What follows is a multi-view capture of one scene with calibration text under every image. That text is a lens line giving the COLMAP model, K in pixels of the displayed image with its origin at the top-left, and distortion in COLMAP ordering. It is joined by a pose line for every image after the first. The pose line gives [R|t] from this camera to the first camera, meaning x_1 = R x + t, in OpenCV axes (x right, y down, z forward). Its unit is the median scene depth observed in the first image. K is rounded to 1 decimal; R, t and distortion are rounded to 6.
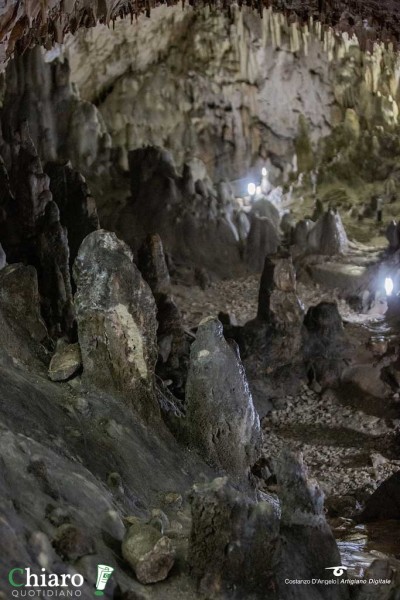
lens RADIAL K [[1209.6, 0, 200.0], [0, 1209.6, 300.0], [0, 0, 1]] dist [-0.214631, 0.021453]
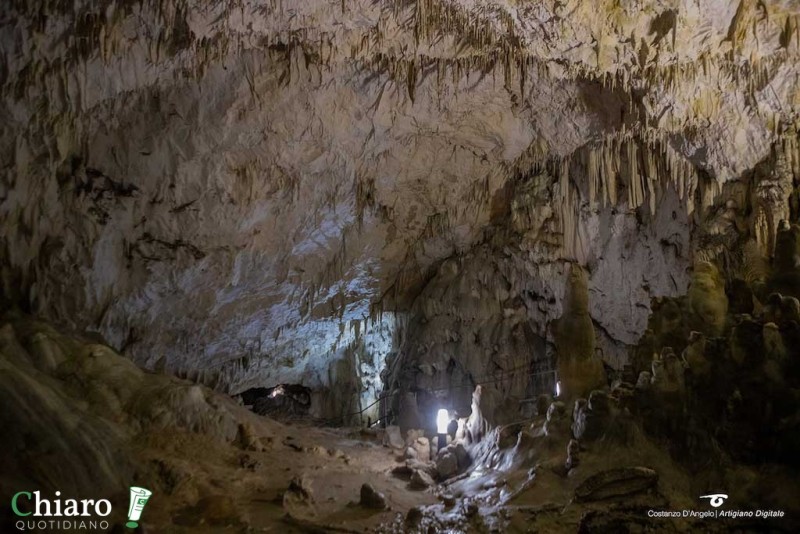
lens RADIAL K [[575.0, 0, 400.0], [0, 575.0, 267.0], [0, 0, 1]] dist [-0.089028, 0.085240]
pose [[0.896023, 0.050759, -0.441097, 0.098138], [-0.173661, 0.954369, -0.242942, -0.076706], [0.408638, 0.294284, 0.863951, 0.660960]]
